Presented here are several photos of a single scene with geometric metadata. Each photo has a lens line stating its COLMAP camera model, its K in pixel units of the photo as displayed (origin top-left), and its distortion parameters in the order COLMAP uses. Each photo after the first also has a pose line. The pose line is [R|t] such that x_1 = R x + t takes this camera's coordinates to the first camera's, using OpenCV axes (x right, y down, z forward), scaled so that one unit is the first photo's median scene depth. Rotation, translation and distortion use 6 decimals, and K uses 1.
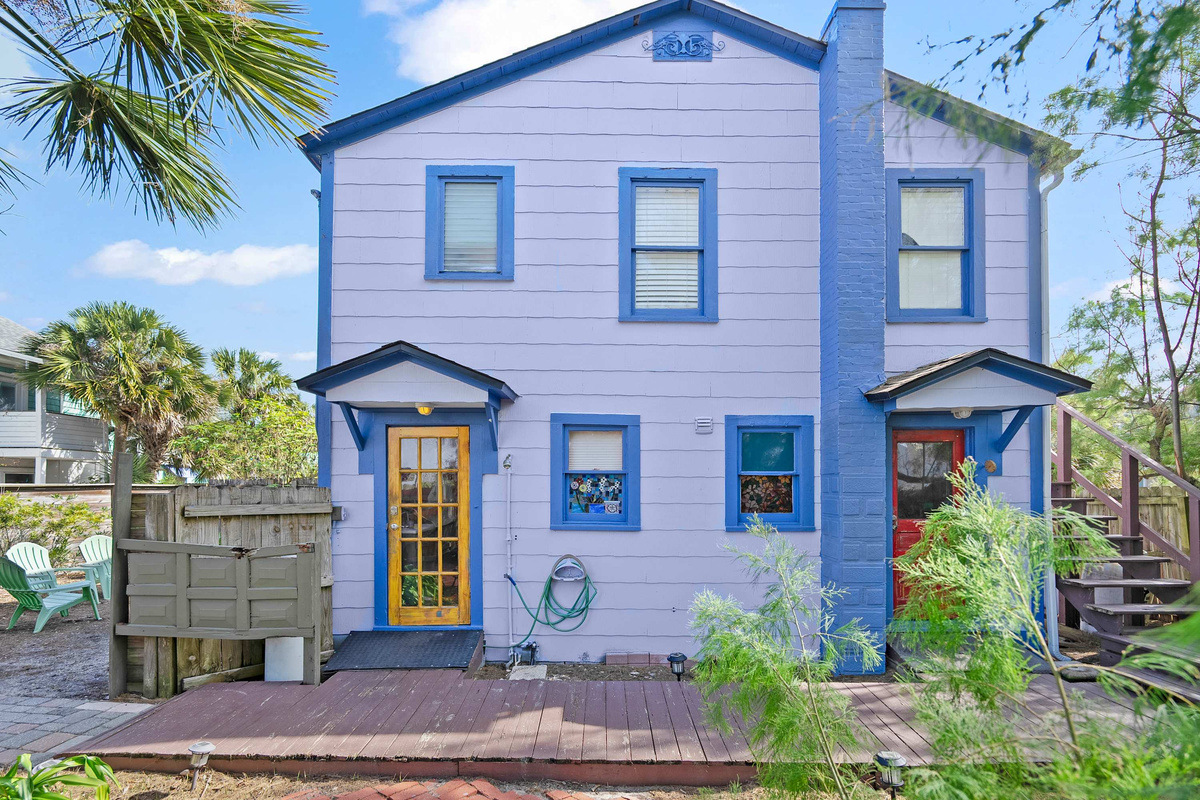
lens RADIAL K [[540.9, 0, 603.0], [0, 540.9, 483.9], [0, 0, 1]] dist [-0.003370, -0.000075]
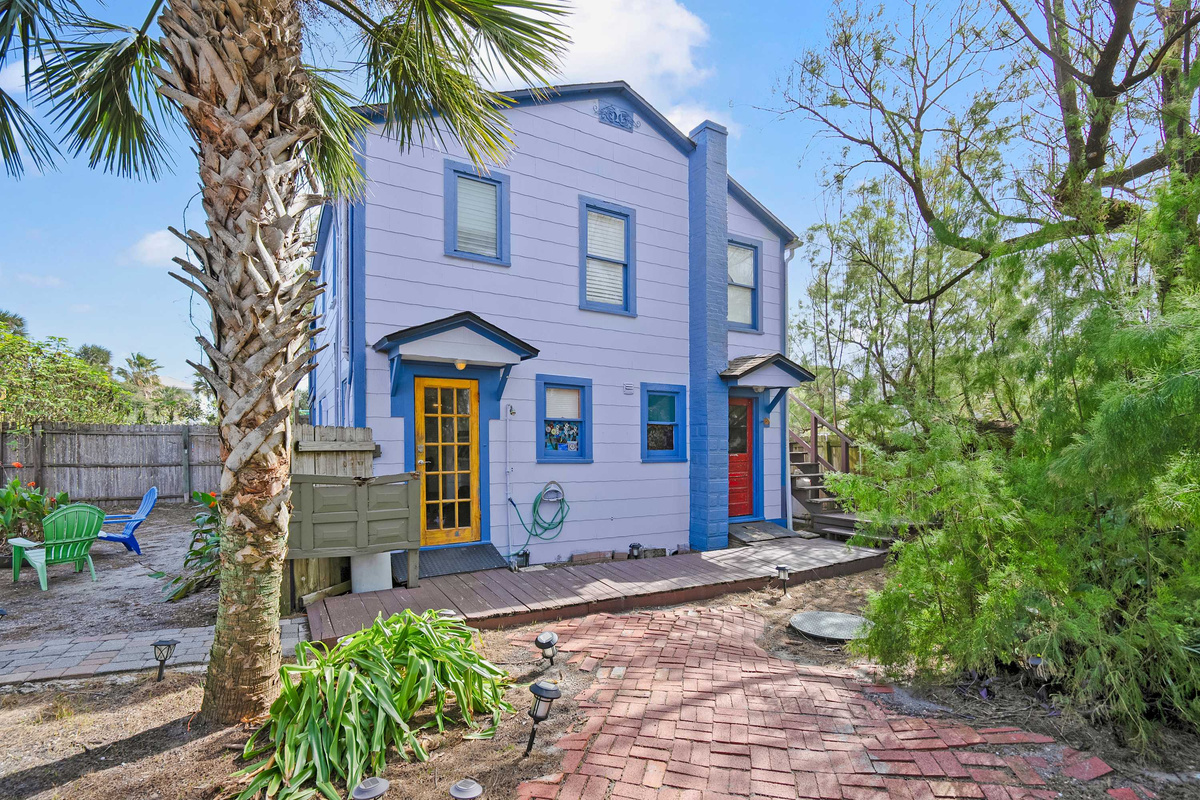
lens RADIAL K [[581.1, 0, 597.7], [0, 581.1, 441.5], [0, 0, 1]] dist [-0.002957, -0.000603]
pose [[0.849483, 0.002309, 0.527610, -0.696049], [-0.003814, 0.999991, 0.001765, 0.029136], [-0.527601, -0.003512, 0.849485, -0.260900]]
